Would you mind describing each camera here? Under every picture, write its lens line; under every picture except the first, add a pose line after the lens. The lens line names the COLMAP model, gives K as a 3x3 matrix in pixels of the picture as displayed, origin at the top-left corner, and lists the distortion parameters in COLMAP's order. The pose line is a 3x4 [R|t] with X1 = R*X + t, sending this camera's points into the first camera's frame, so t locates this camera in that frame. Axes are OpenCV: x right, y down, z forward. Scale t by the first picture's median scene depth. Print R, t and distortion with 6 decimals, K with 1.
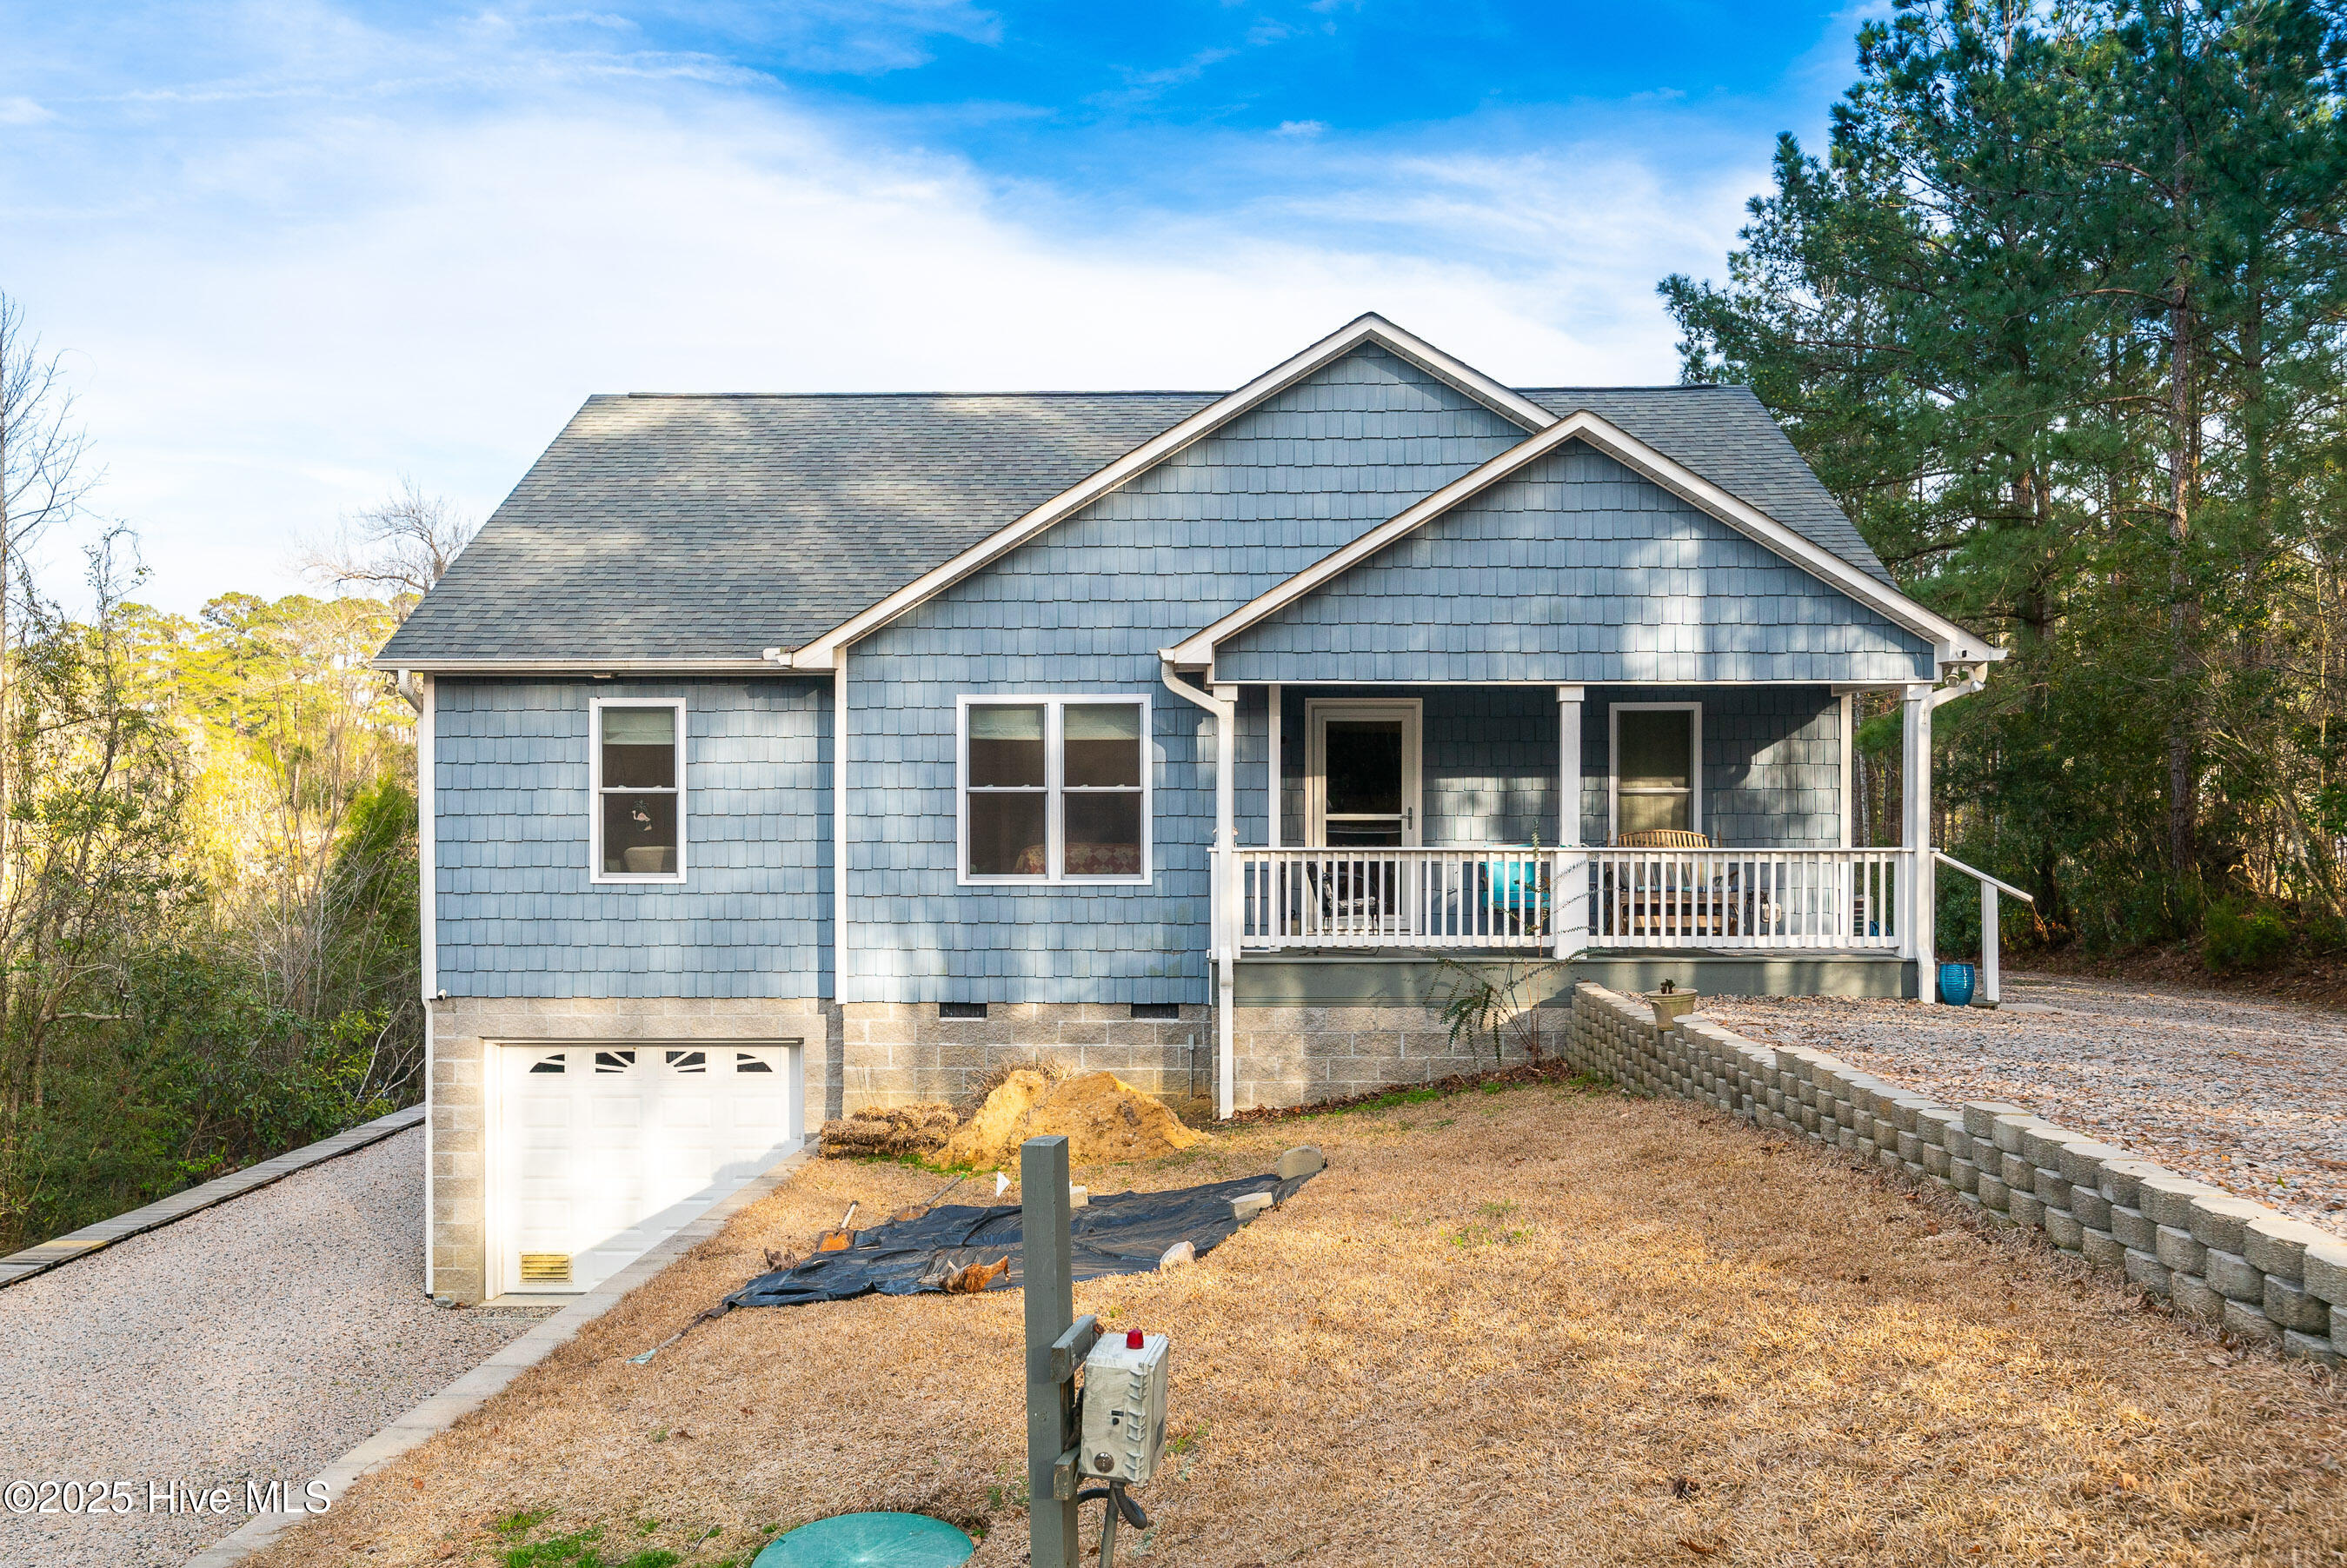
lens RADIAL K [[1865.1, 0, 1173.0], [0, 1865.1, 727.6], [0, 0, 1]] dist [-0.007727, -0.006364]
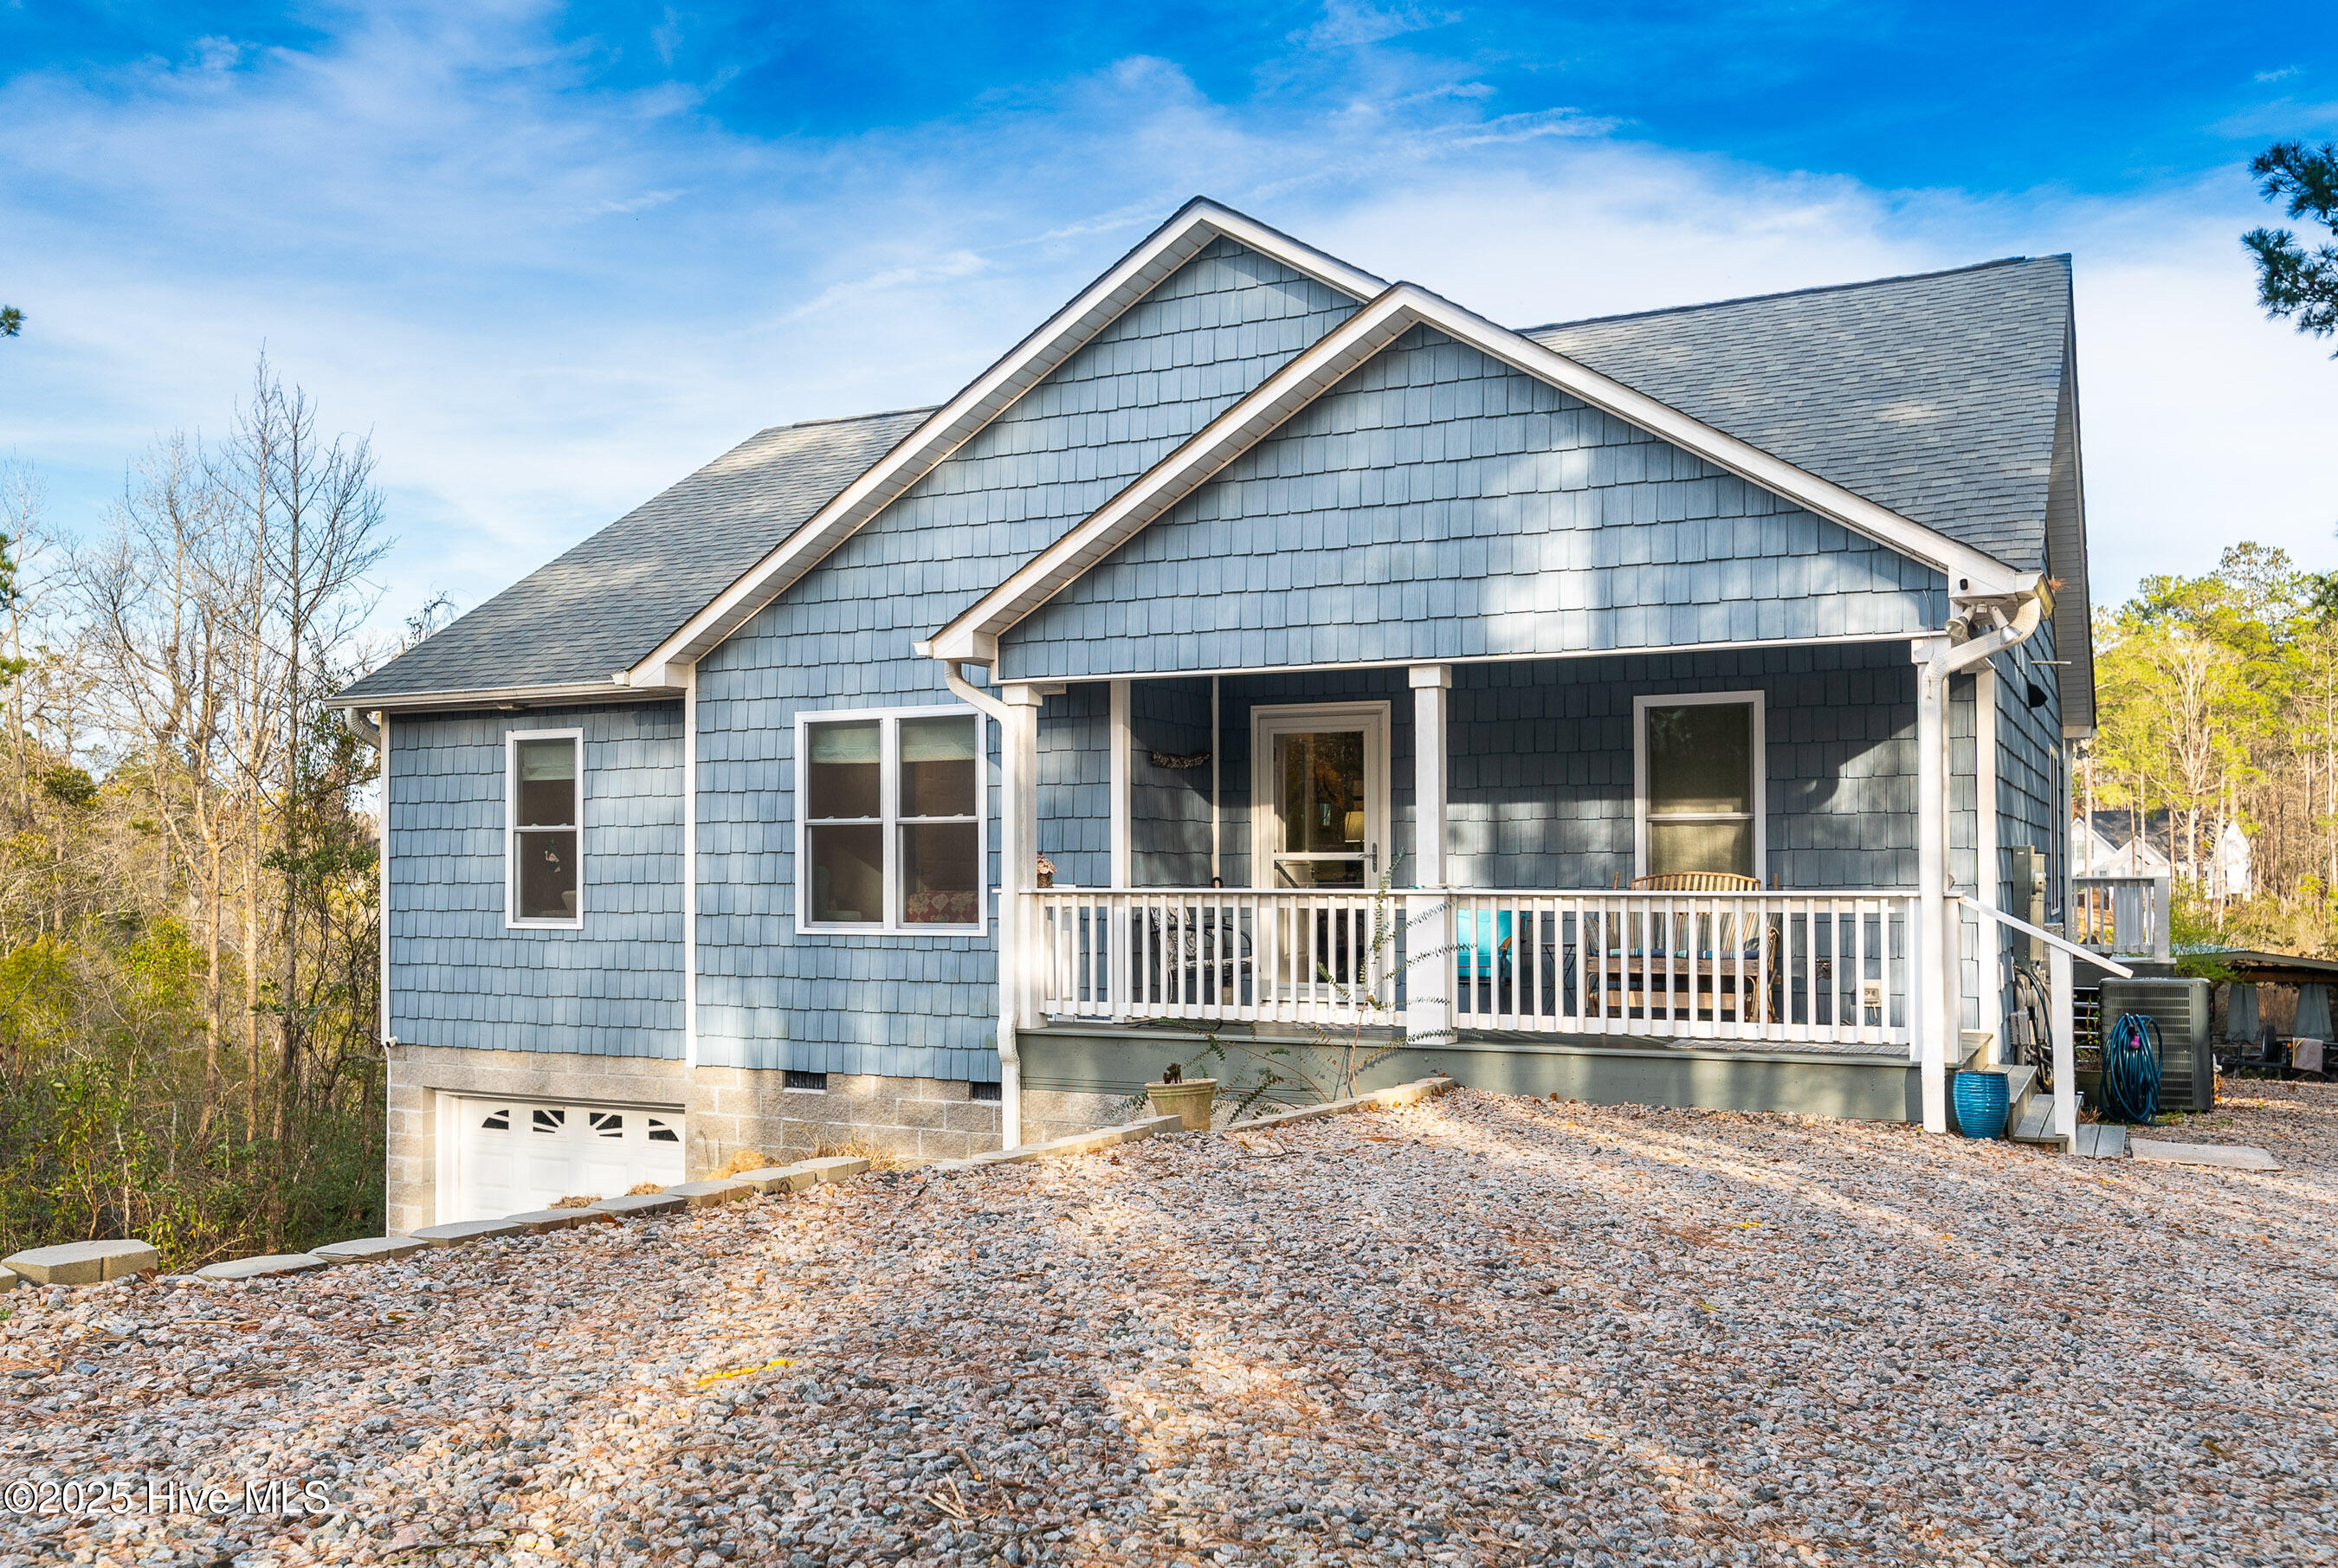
lens RADIAL K [[1983.8, 0, 1169.0], [0, 1983.8, 784.0], [0, 0, 1]] dist [-0.000899, 0.007358]
pose [[0.900212, -0.019987, -0.434994, 0.437454], [0.013537, 0.999748, -0.017922, 0.034196], [0.435242, 0.010245, 0.900255, 0.250786]]
